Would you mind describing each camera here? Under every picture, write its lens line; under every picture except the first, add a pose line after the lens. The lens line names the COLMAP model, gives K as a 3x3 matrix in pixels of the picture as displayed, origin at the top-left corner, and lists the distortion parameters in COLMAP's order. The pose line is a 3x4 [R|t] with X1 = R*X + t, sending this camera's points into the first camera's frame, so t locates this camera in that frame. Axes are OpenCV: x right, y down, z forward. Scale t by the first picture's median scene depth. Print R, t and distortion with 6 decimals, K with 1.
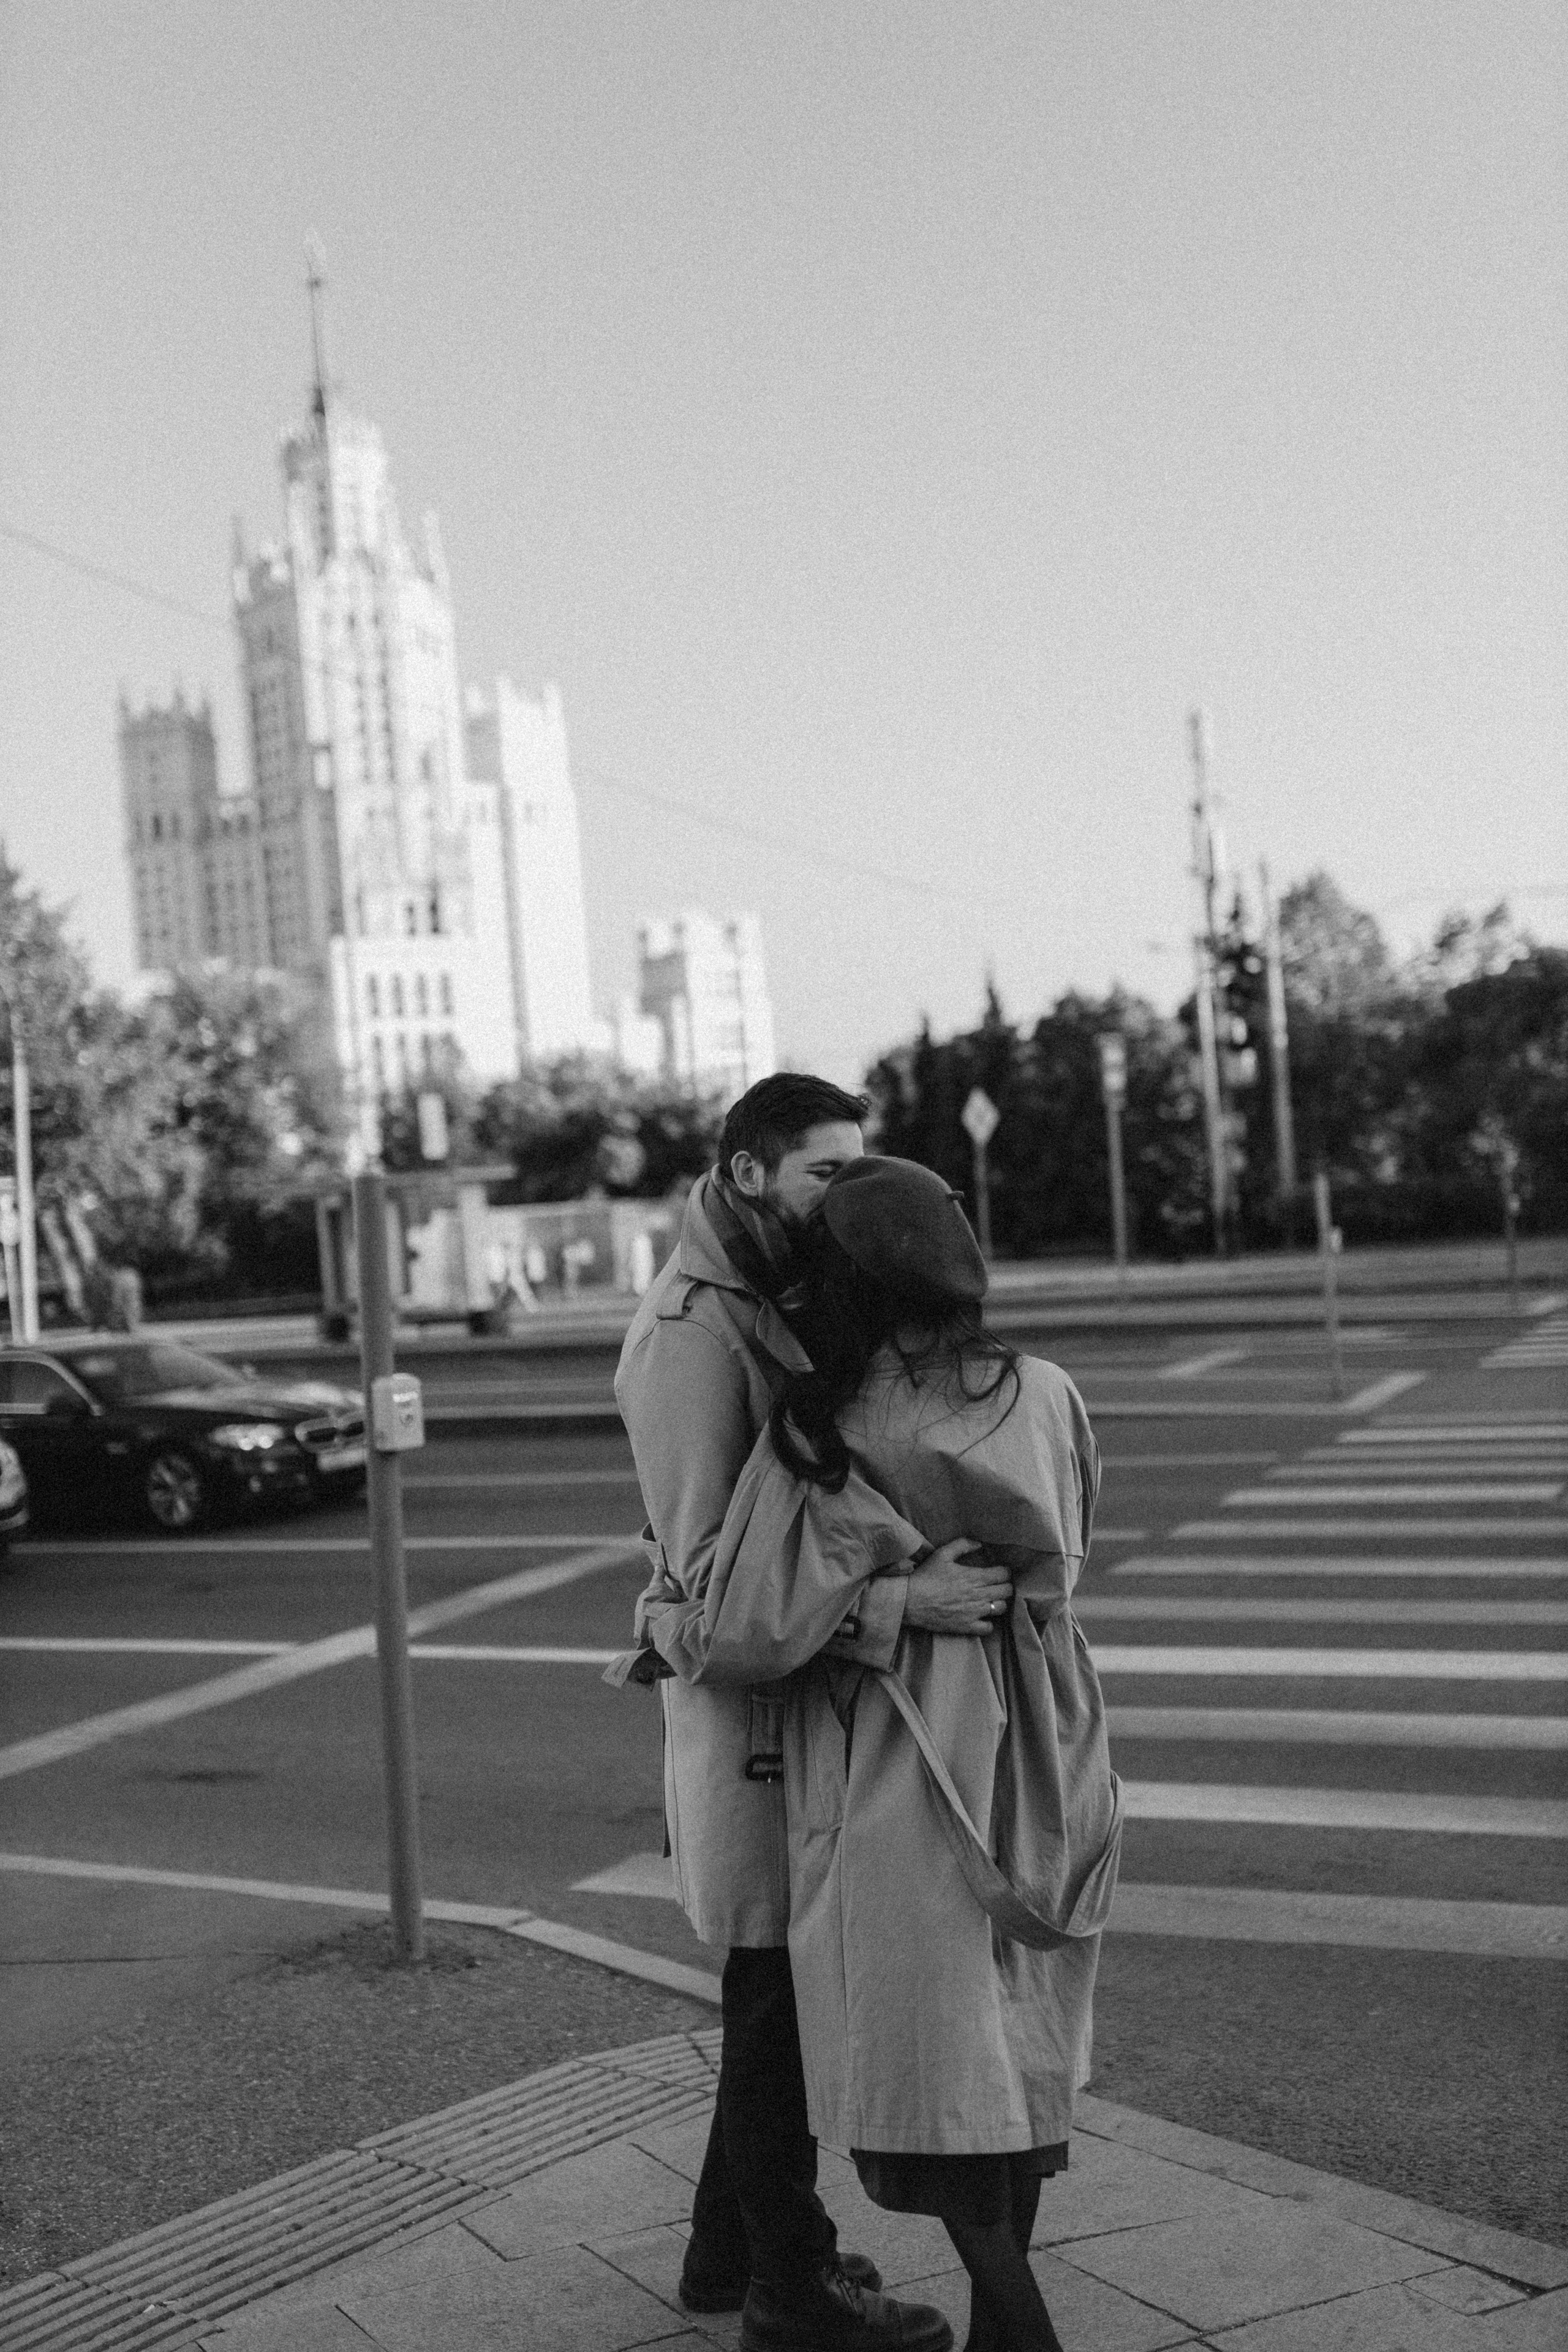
lens RADIAL K [[2251.0, 0, 771.8], [0, 2251.0, 1175.0], [0, 0, 1]] dist [-0.010077, -0.003872]
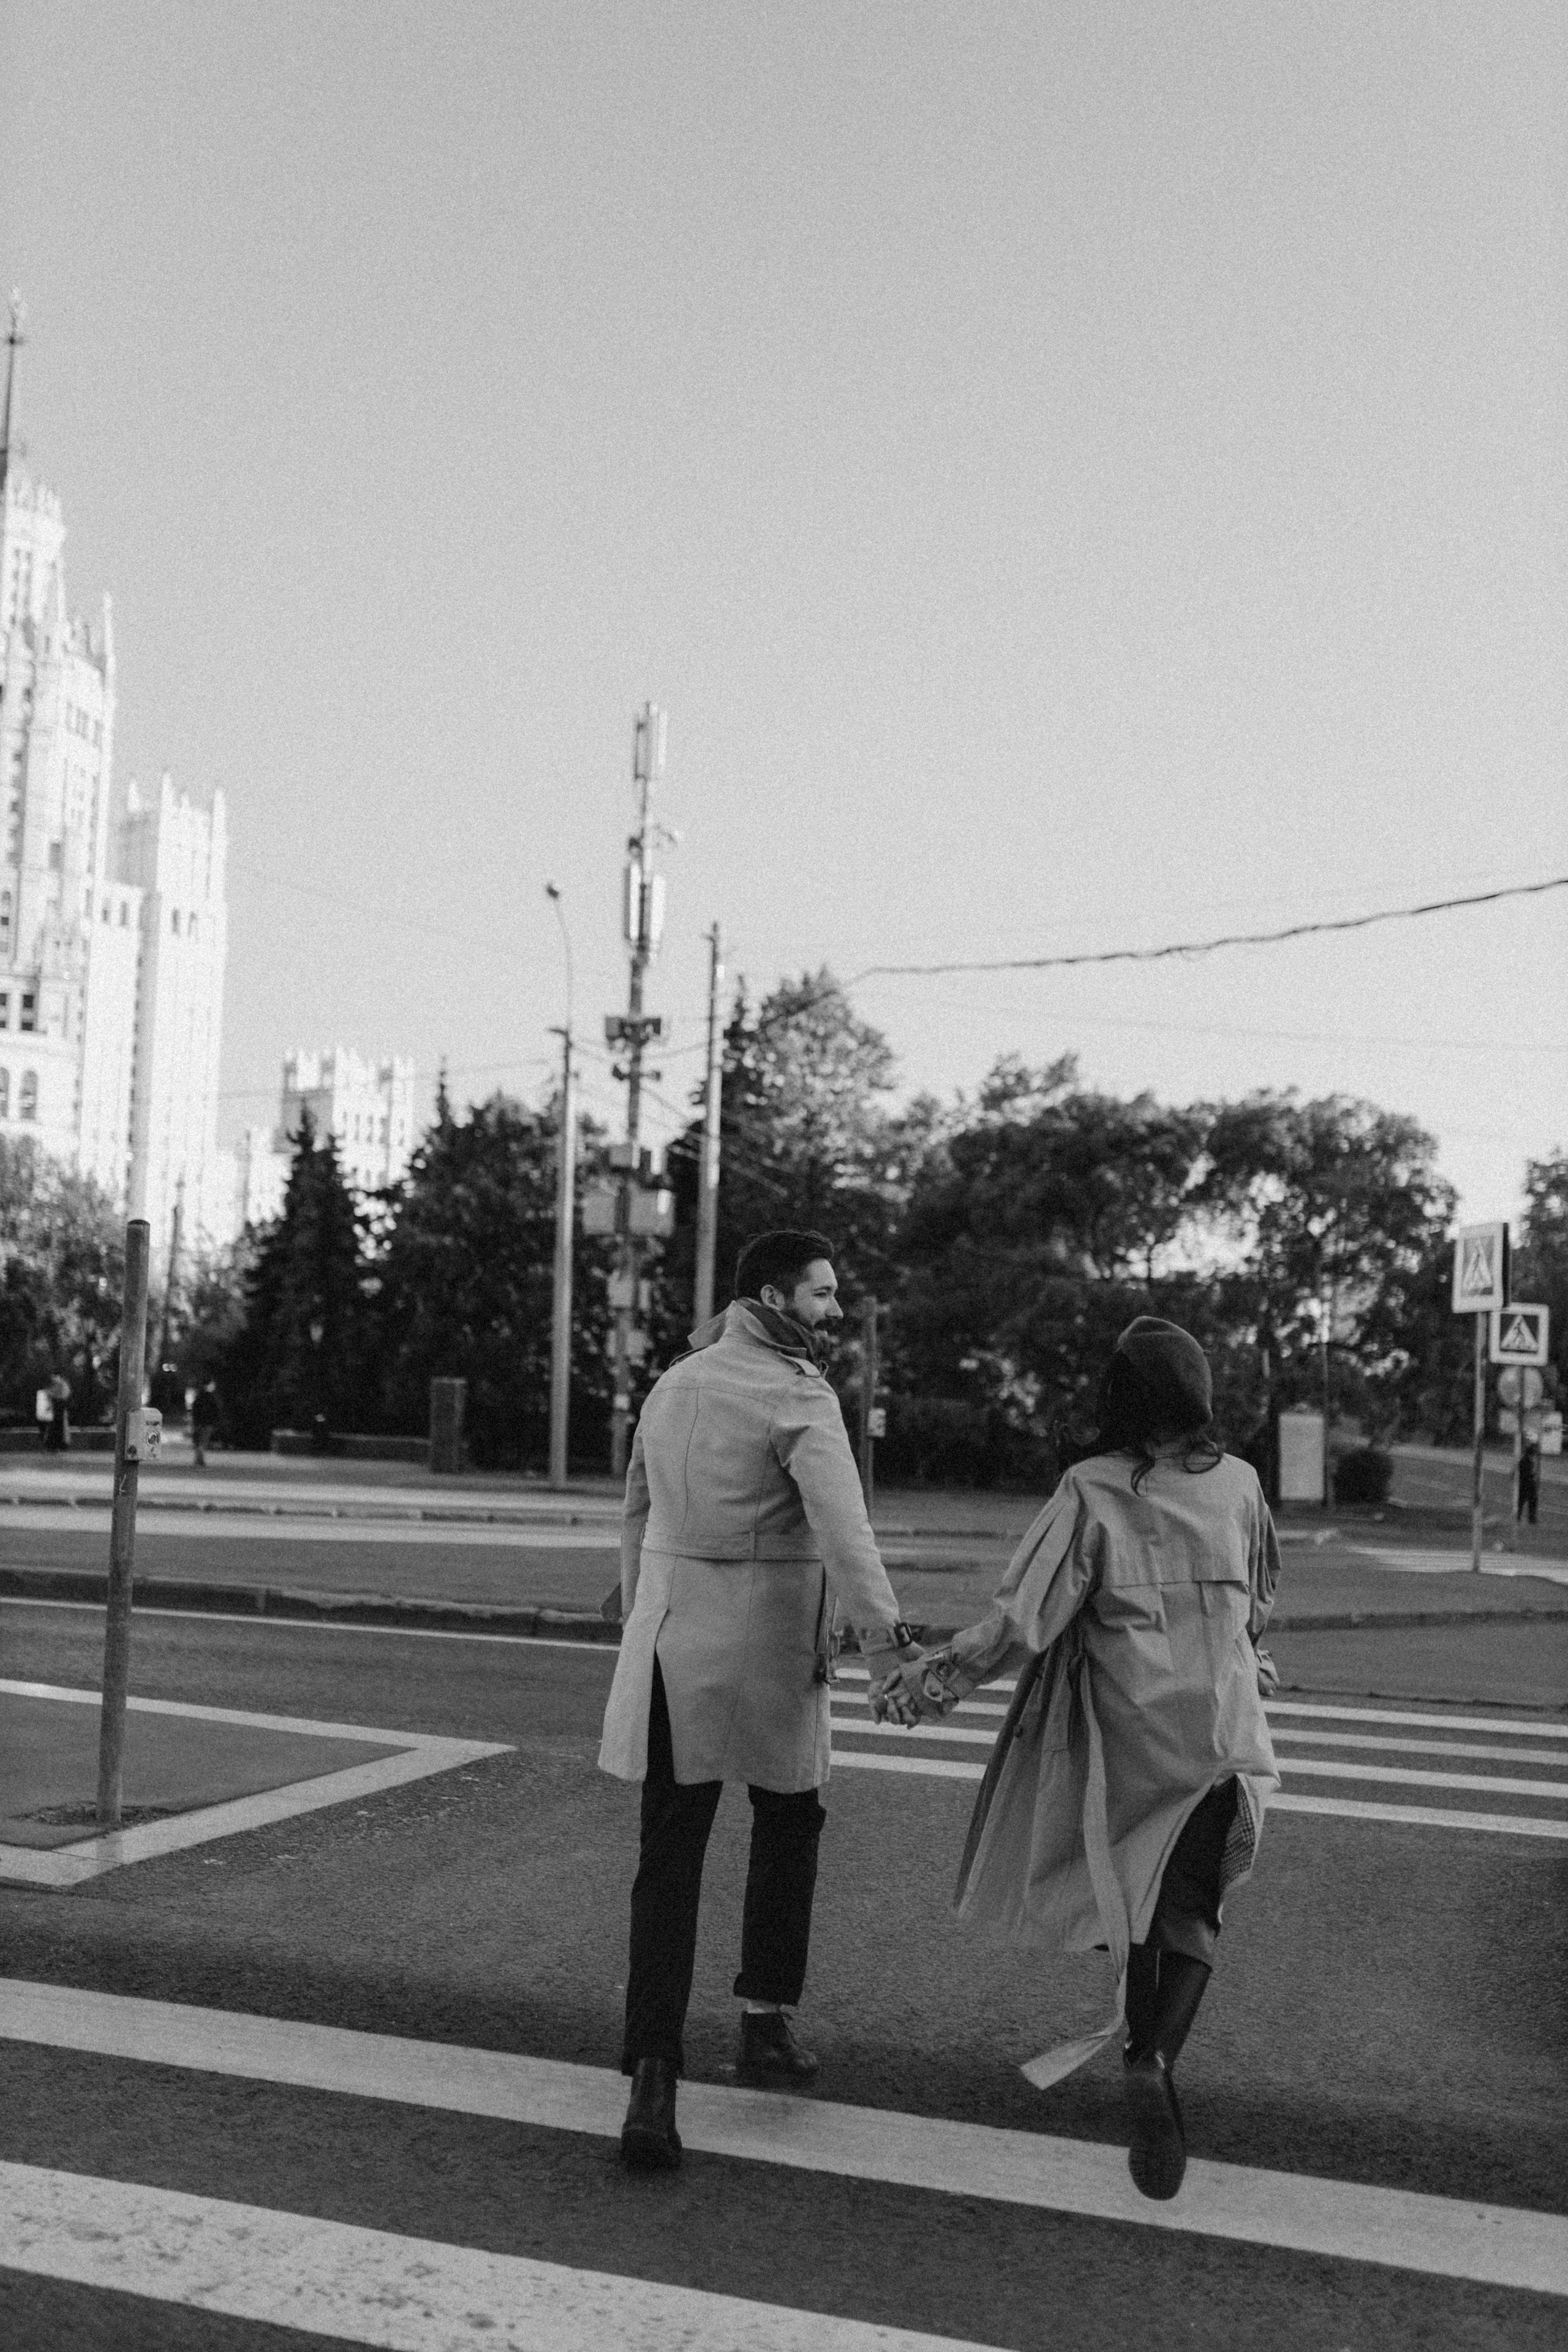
lens RADIAL K [[2232.2, 0, 792.4], [0, 2232.2, 1185.9], [0, 0, 1]] dist [-0.002760, 0.017204]
pose [[0.982856, 0.117105, 0.142409, 0.119037], [-0.105724, 0.990753, -0.085038, -0.000769], [-0.151050, 0.068524, 0.986148, 0.242752]]
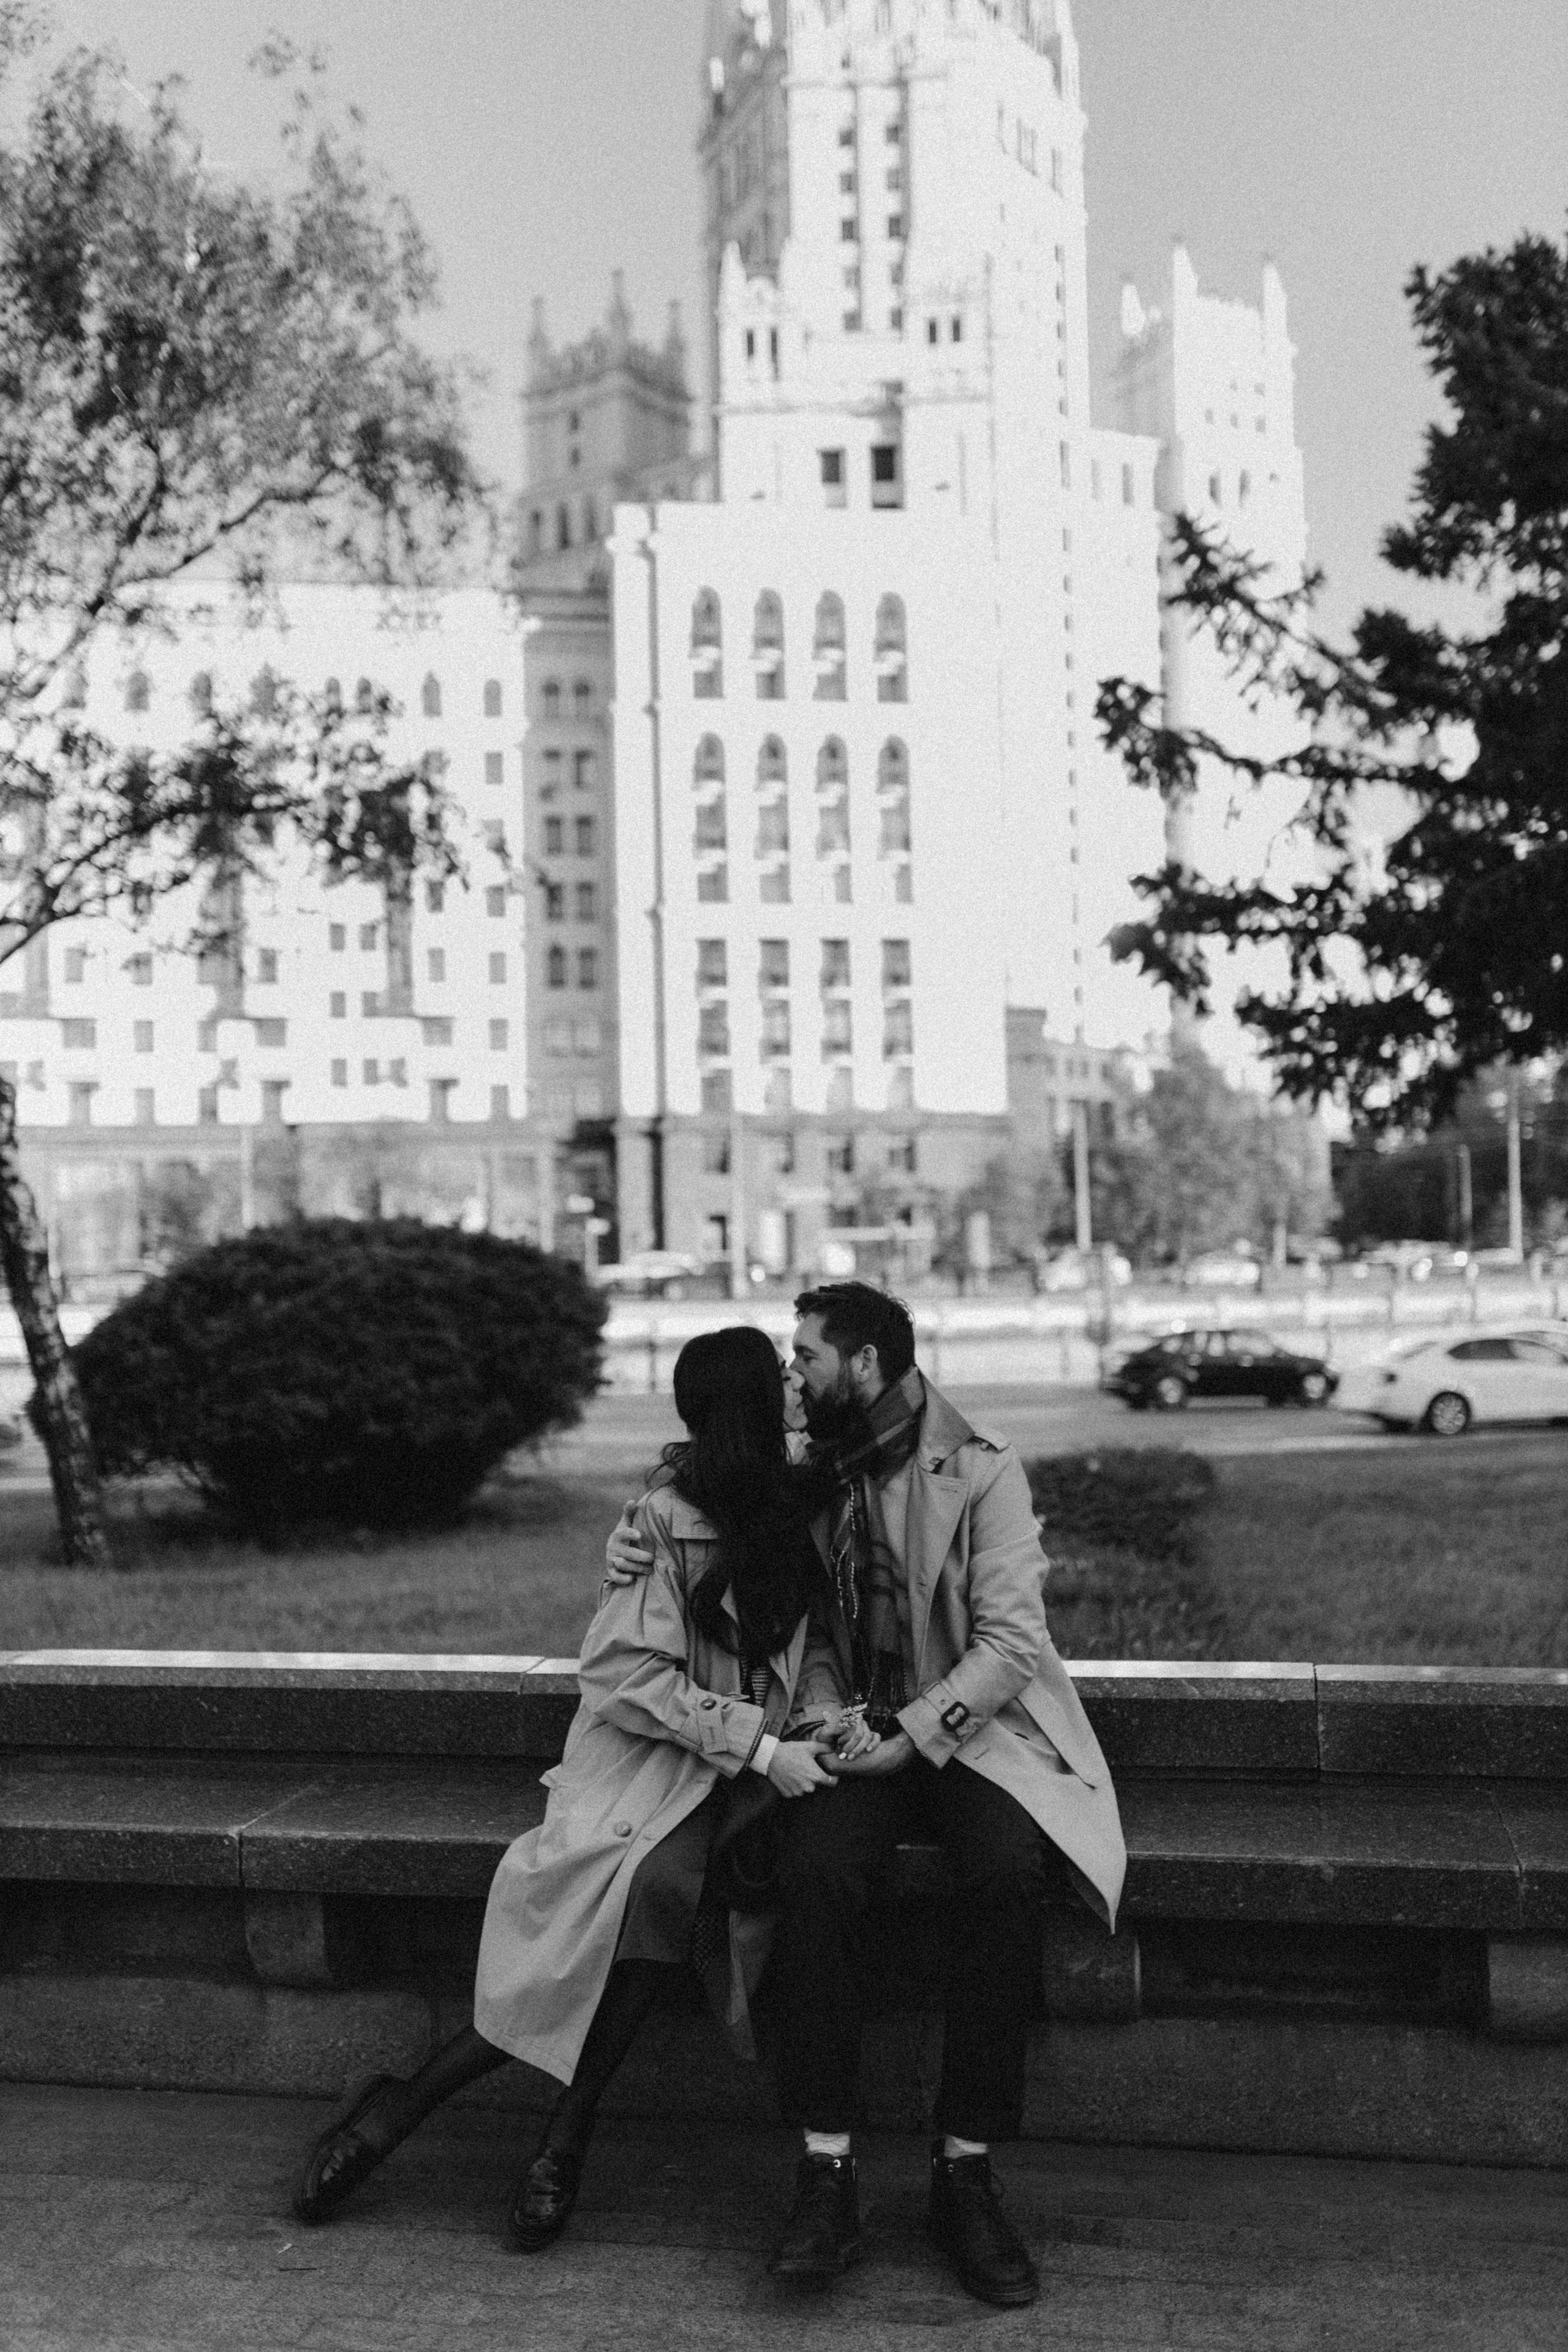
lens RADIAL K [[2231.1, 0, 788.8], [0, 2231.1, 1184.3], [0, 0, 1]] dist [0.004686, 0.007384]
pose [[0.941712, 0.044172, -0.333506, -0.081053], [-0.048862, 0.998789, -0.005684, 0.070930], [0.332852, 0.021649, 0.942731, 2.170788]]
